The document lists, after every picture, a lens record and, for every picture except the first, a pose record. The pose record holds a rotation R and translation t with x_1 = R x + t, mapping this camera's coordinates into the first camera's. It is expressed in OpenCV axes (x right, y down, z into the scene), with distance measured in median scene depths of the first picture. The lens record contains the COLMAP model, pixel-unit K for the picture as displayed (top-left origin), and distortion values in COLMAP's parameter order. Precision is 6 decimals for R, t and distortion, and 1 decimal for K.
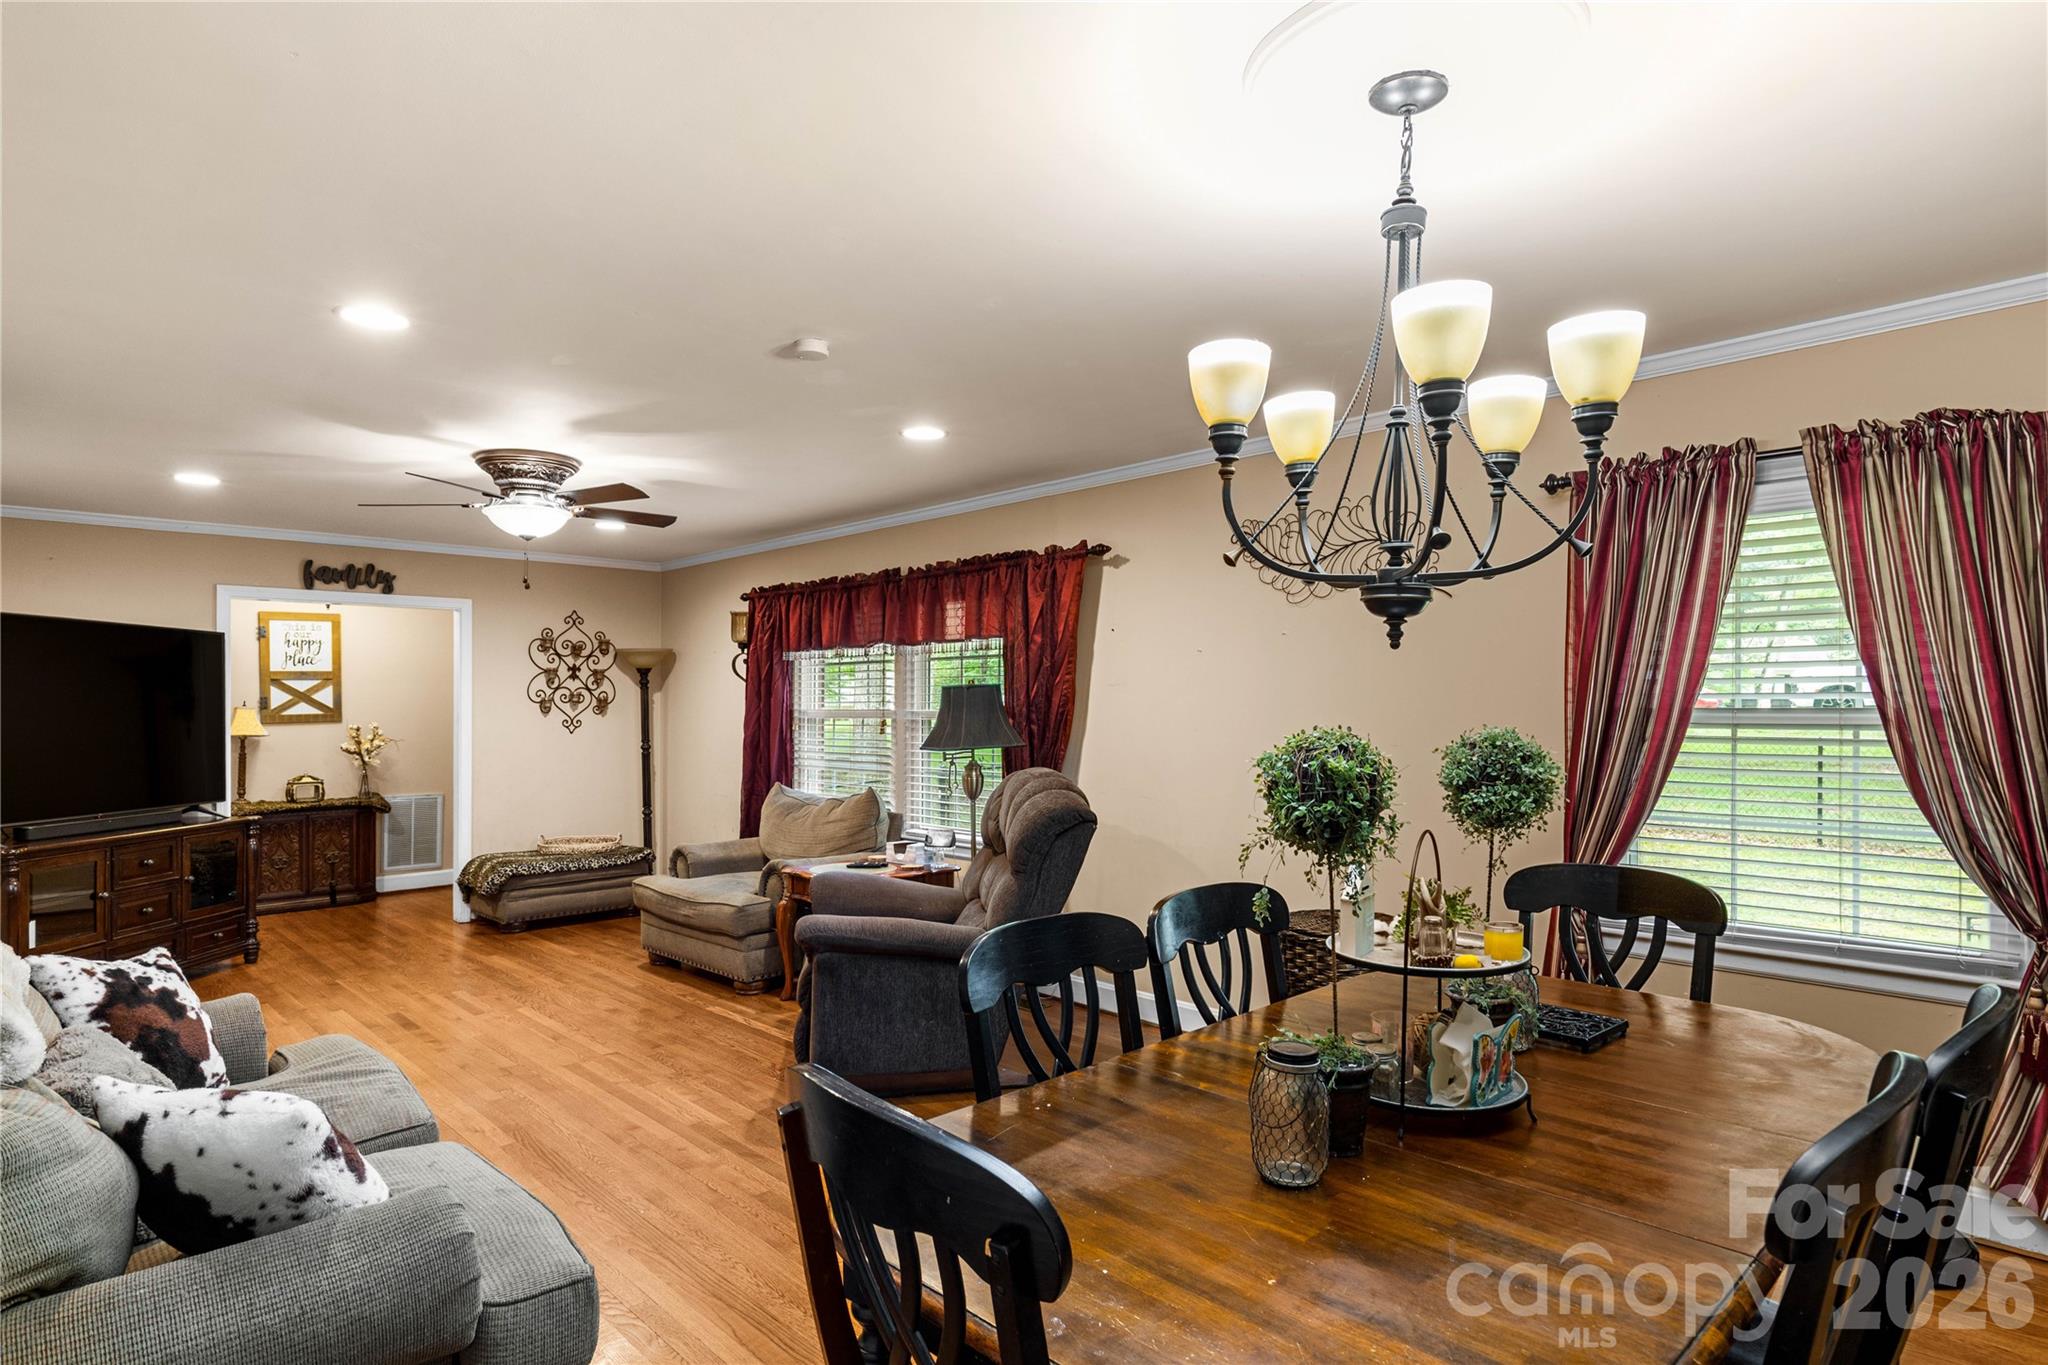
lens RADIAL K [[1079.6, 0, 1027.8], [0, 1079.6, 693.3], [0, 0, 1]] dist [-0.000387, -0.000641]
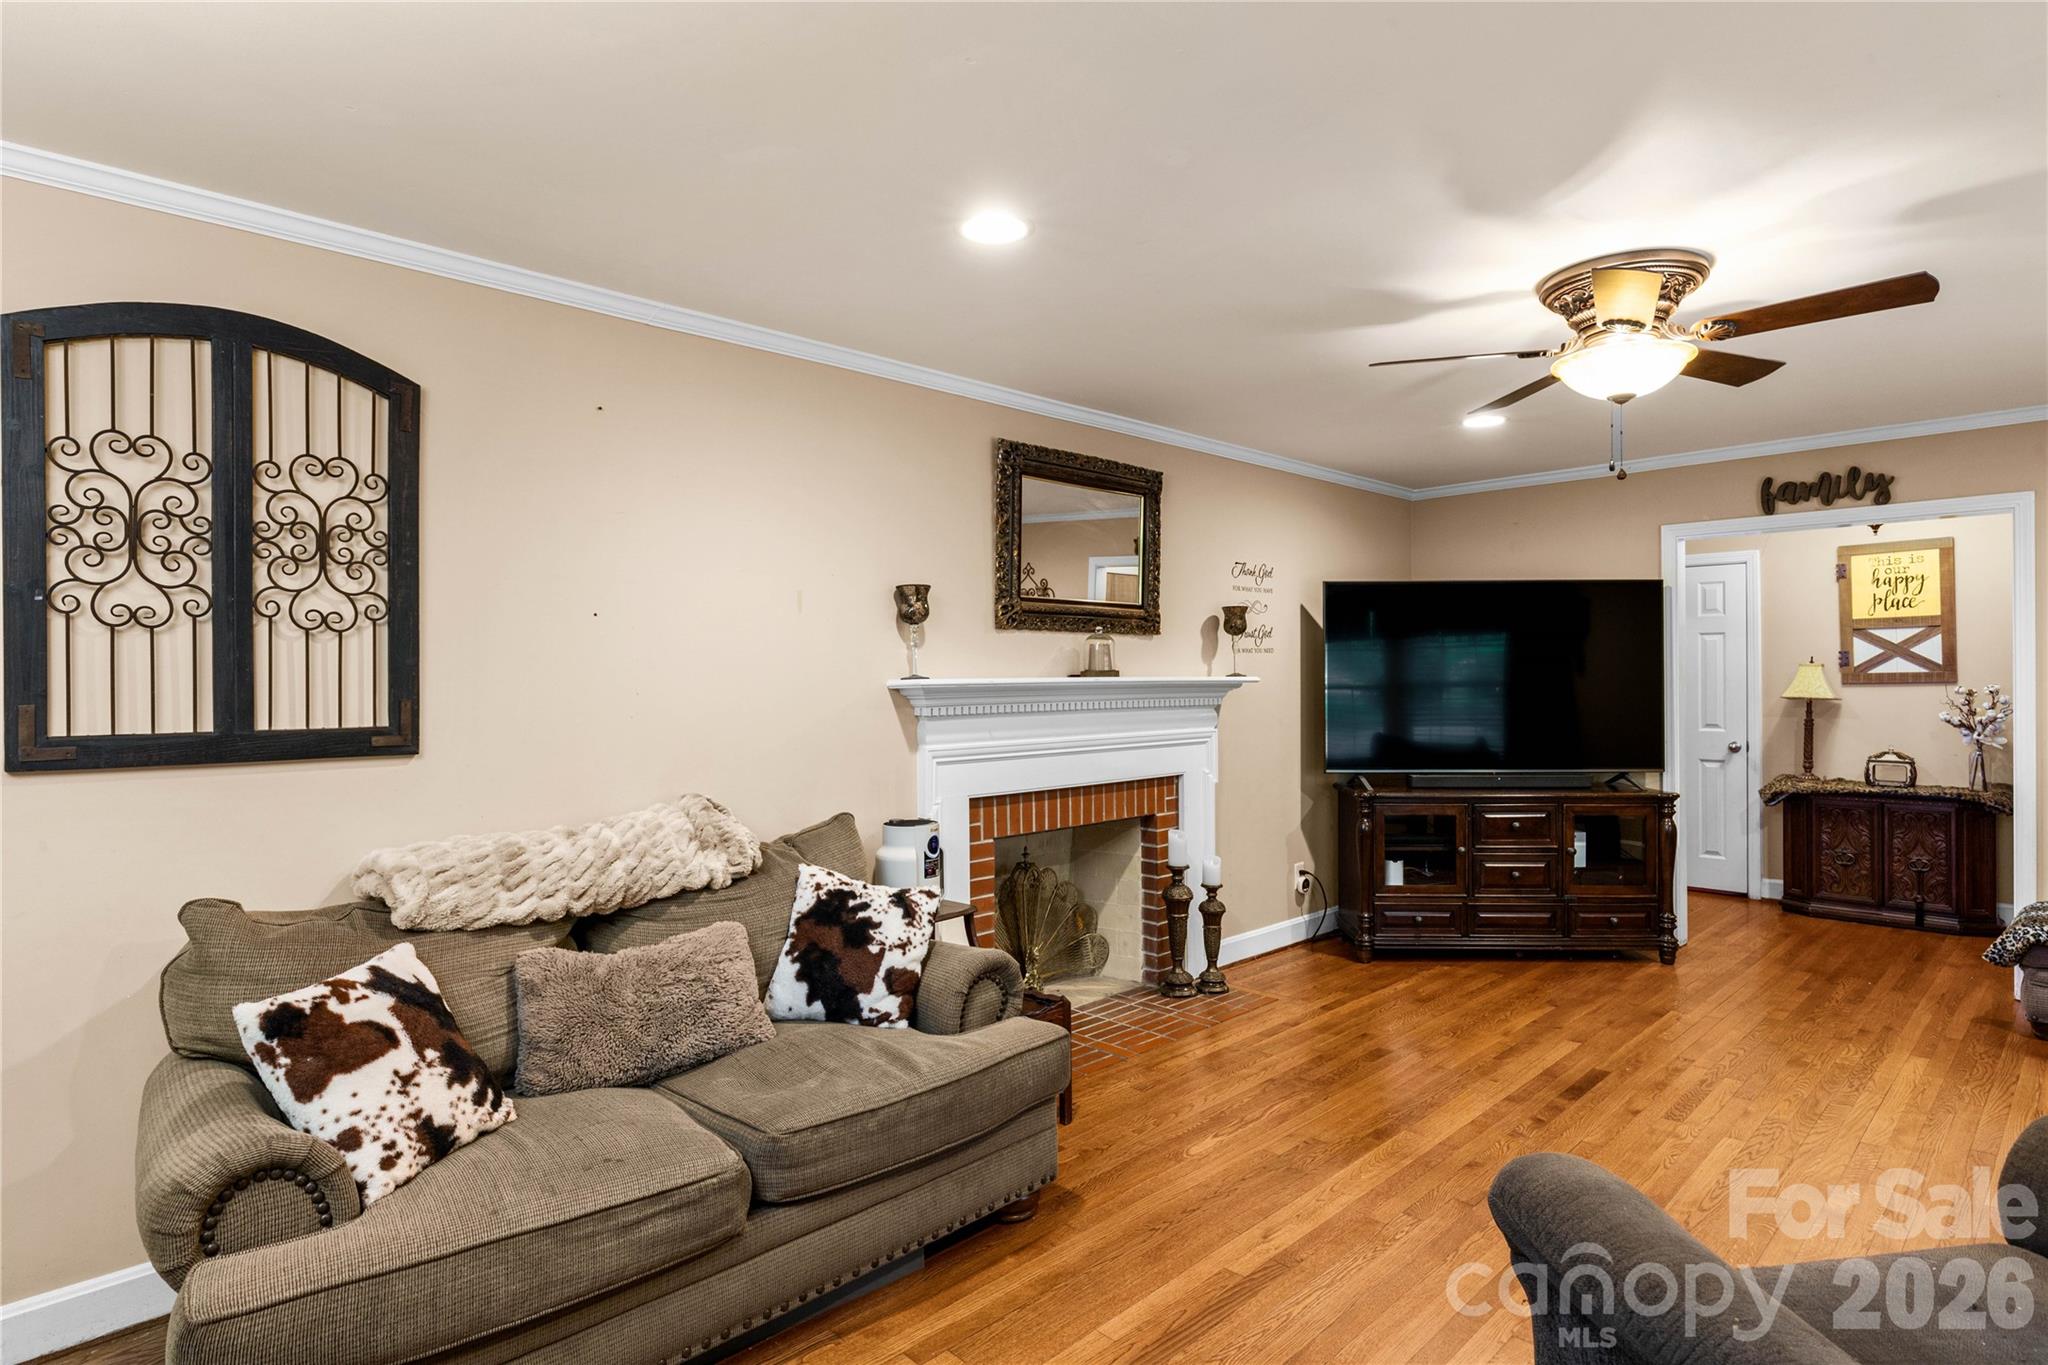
lens RADIAL K [[1079.6, 0, 1016.1], [0, 1079.6, 671.0], [0, 0, 1]] dist [-0.000387, -0.000641]
pose [[-0.002604, 0.004425, -0.999987, 0.105394], [0.016476, 0.999855, 0.004382, 0.004474], [0.999861, -0.016465, -0.002676, 0.378799]]
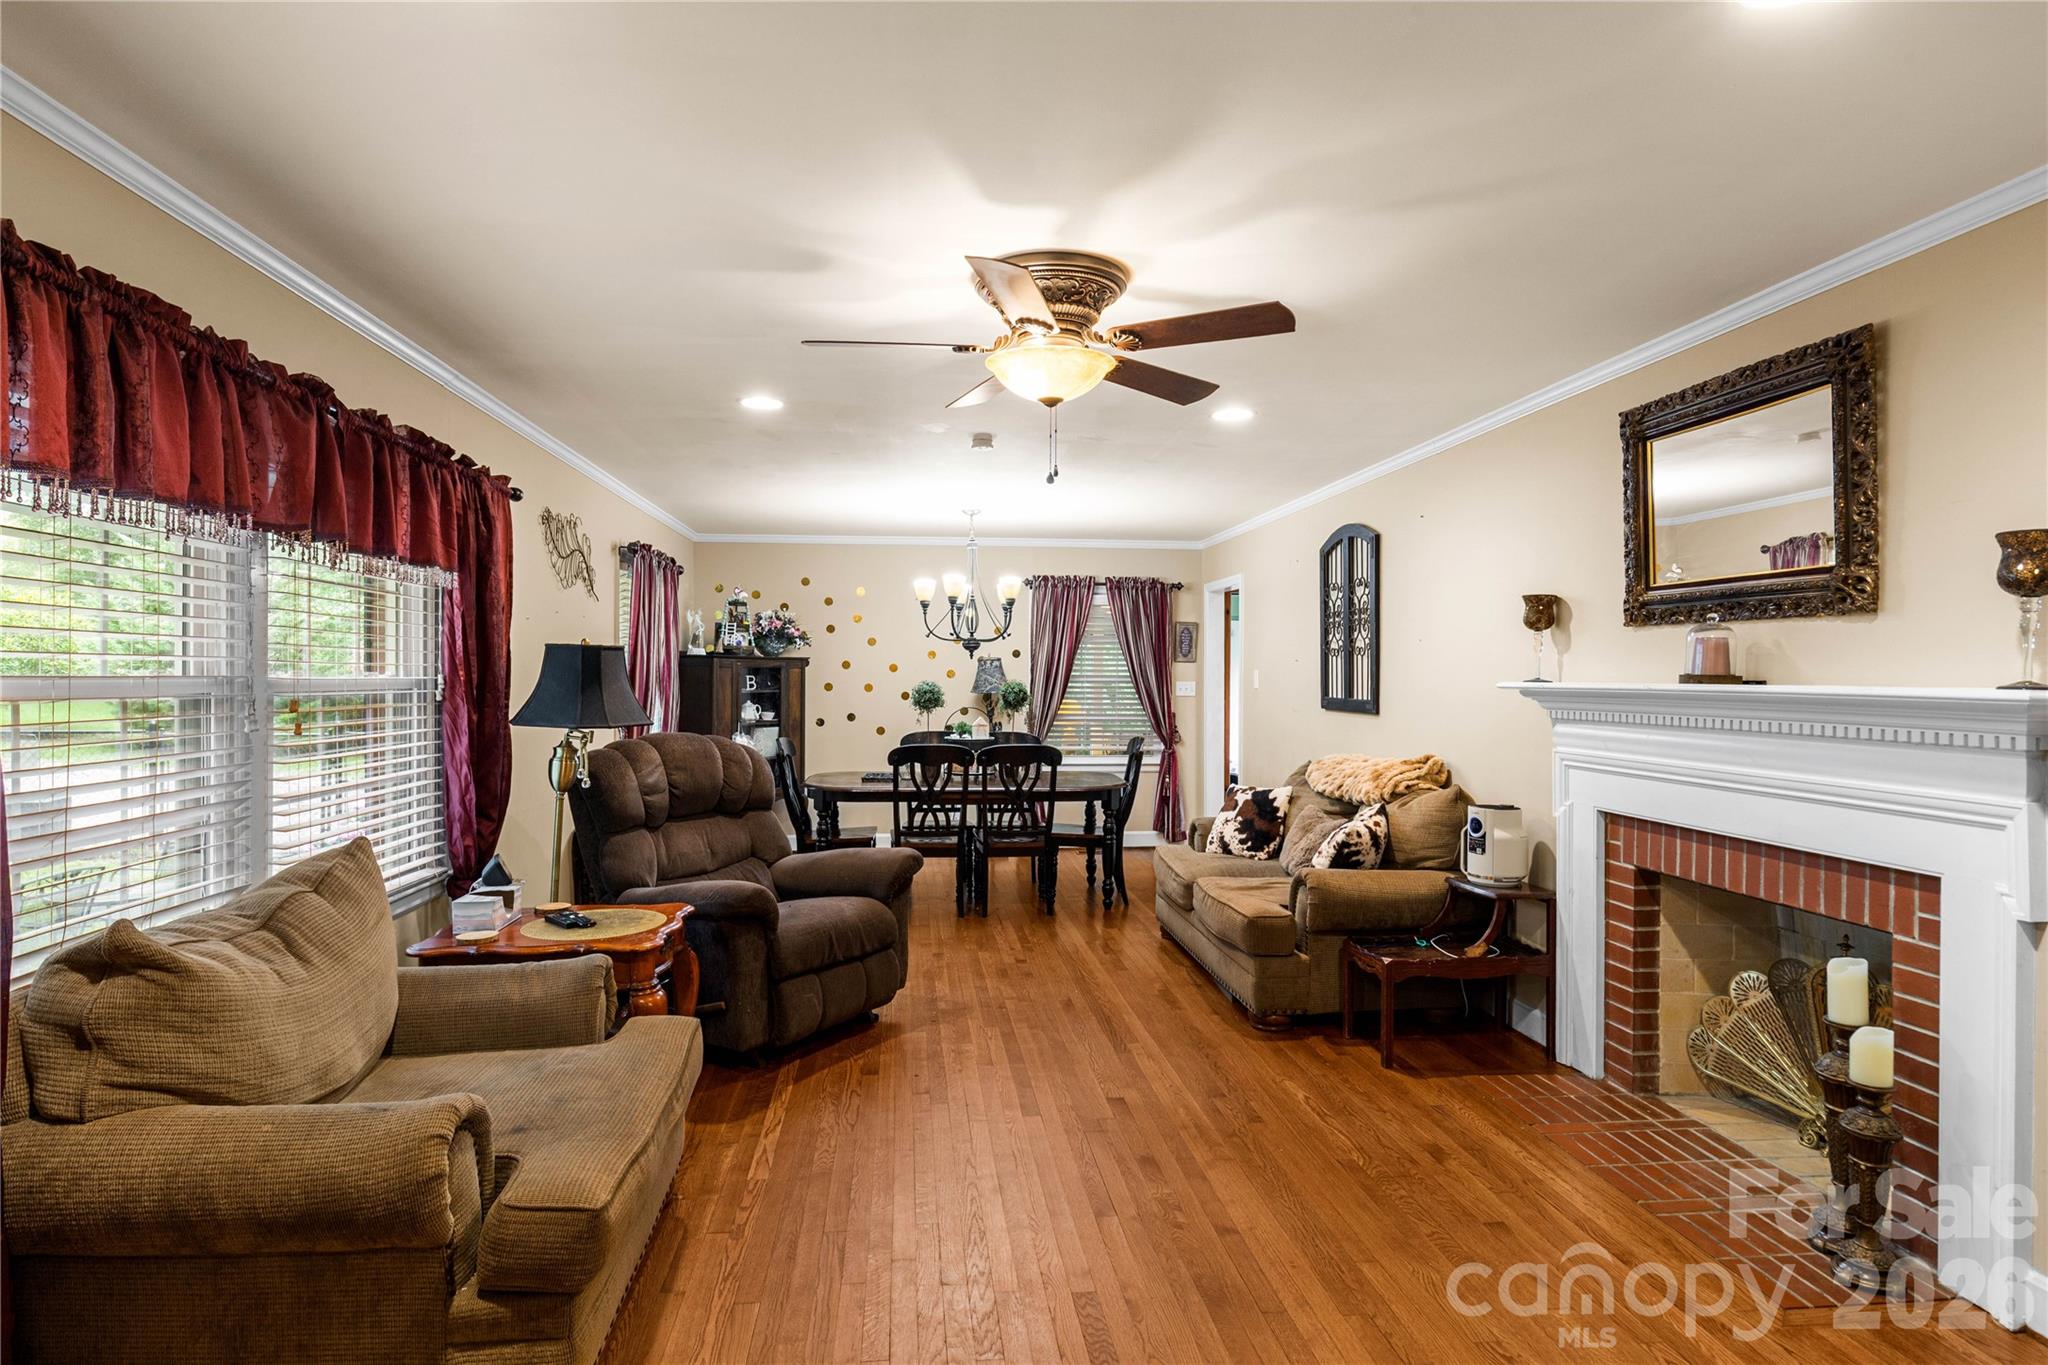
lens RADIAL K [[1079.6, 0, 1017.2], [0, 1079.6, 676.5], [0, 0, 1]] dist [-0.000387, -0.000641]
pose [[-0.789461, -0.003108, 0.613793, -0.494628], [-0.013047, 0.999846, -0.011718, 0.016151], [-0.613662, -0.017259, -0.789380, 0.892101]]
